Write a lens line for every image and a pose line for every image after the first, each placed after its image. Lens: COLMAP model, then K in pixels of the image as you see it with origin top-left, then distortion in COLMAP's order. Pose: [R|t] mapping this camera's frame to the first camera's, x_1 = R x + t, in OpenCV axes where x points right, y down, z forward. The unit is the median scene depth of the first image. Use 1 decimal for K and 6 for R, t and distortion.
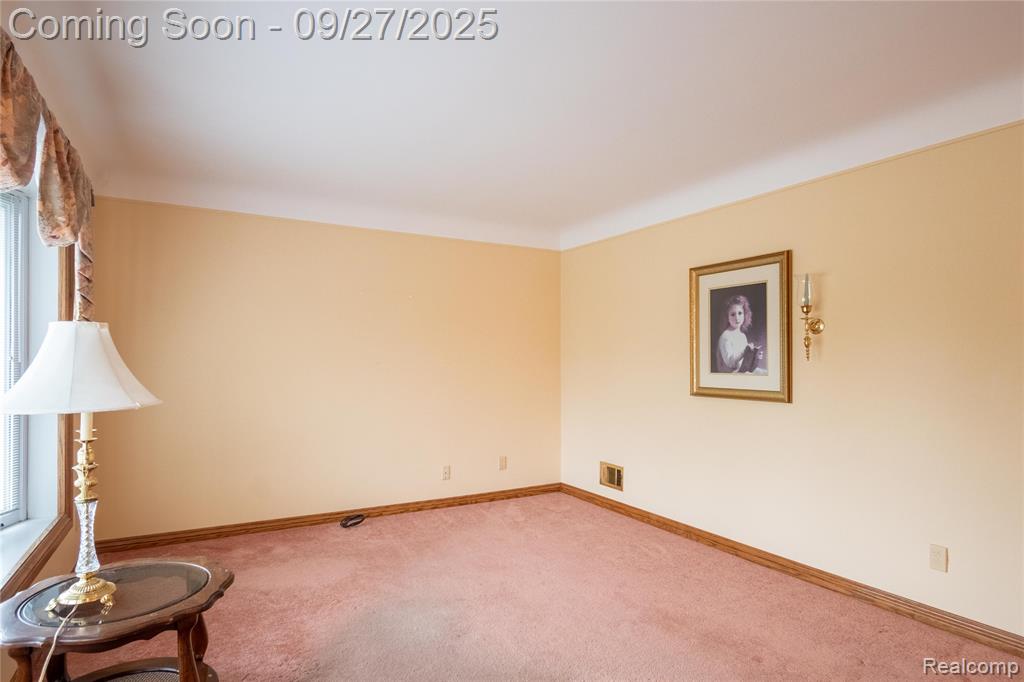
lens RADIAL K [[556.8, 0, 503.1], [0, 556.8, 349.7], [0, 0, 1]] dist [0.005721, -0.001869]
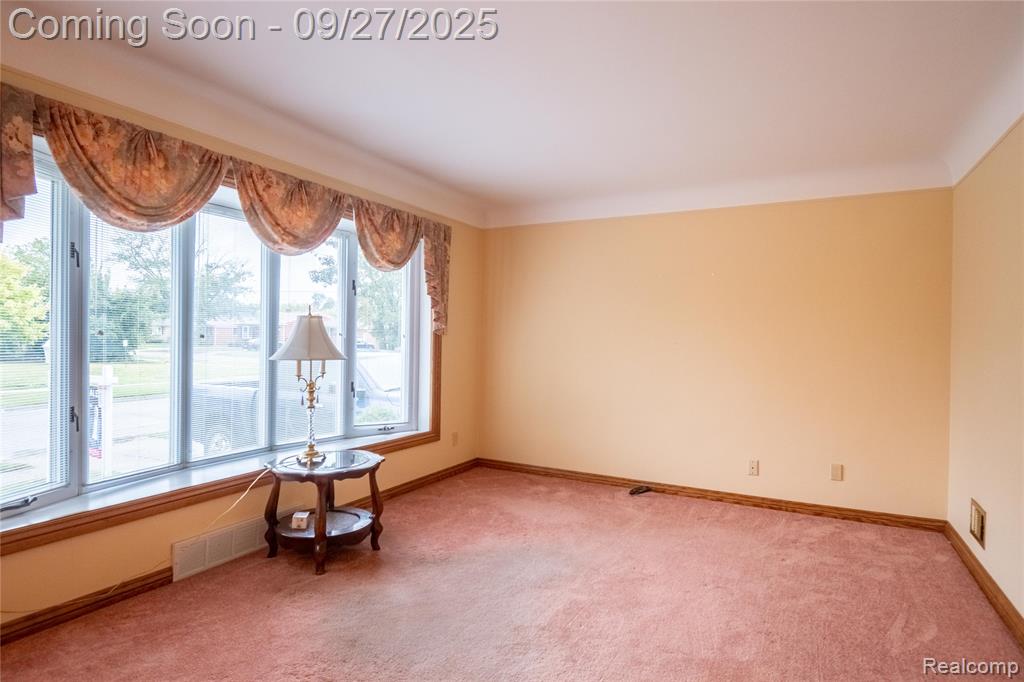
lens RADIAL K [[556.8, 0, 517.6], [0, 556.8, 339.7], [0, 0, 1]] dist [0.005721, -0.001869]
pose [[0.545706, 0.006319, -0.837953, 0.482949], [0.000975, 0.999966, 0.008176, 0.008172], [0.837976, -0.005278, 0.545681, 0.214185]]
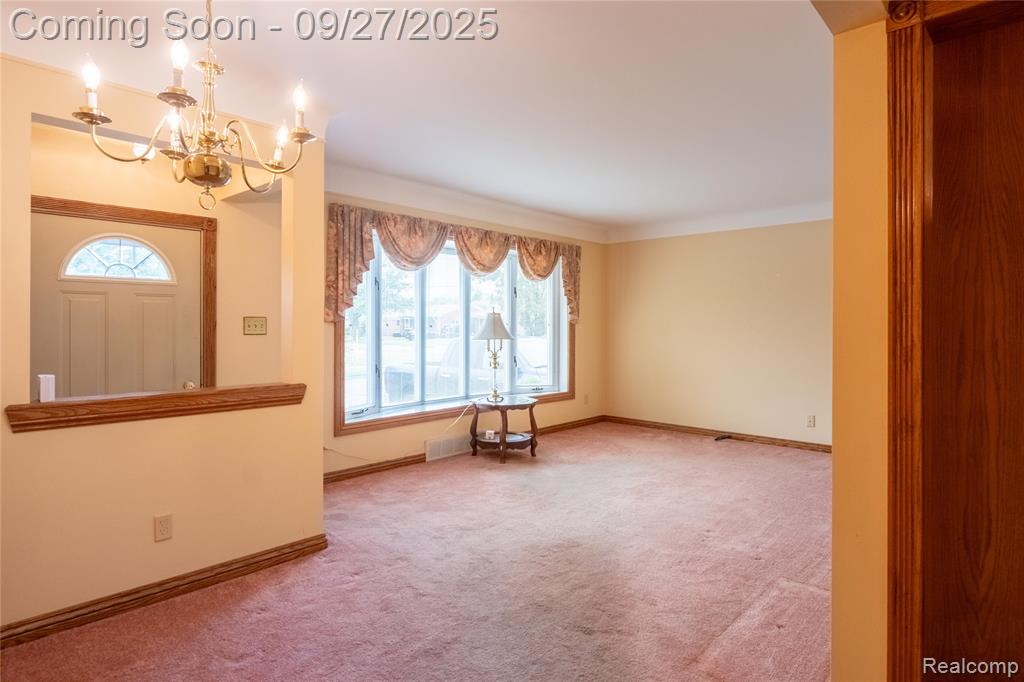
lens RADIAL K [[556.8, 0, 516.7], [0, 556.8, 331.8], [0, 0, 1]] dist [0.005721, -0.001869]
pose [[0.313947, 0.006691, -0.949417, 0.899504], [0.014471, 0.999825, 0.011832, 0.009686], [0.949330, -0.017454, 0.313795, 0.048011]]
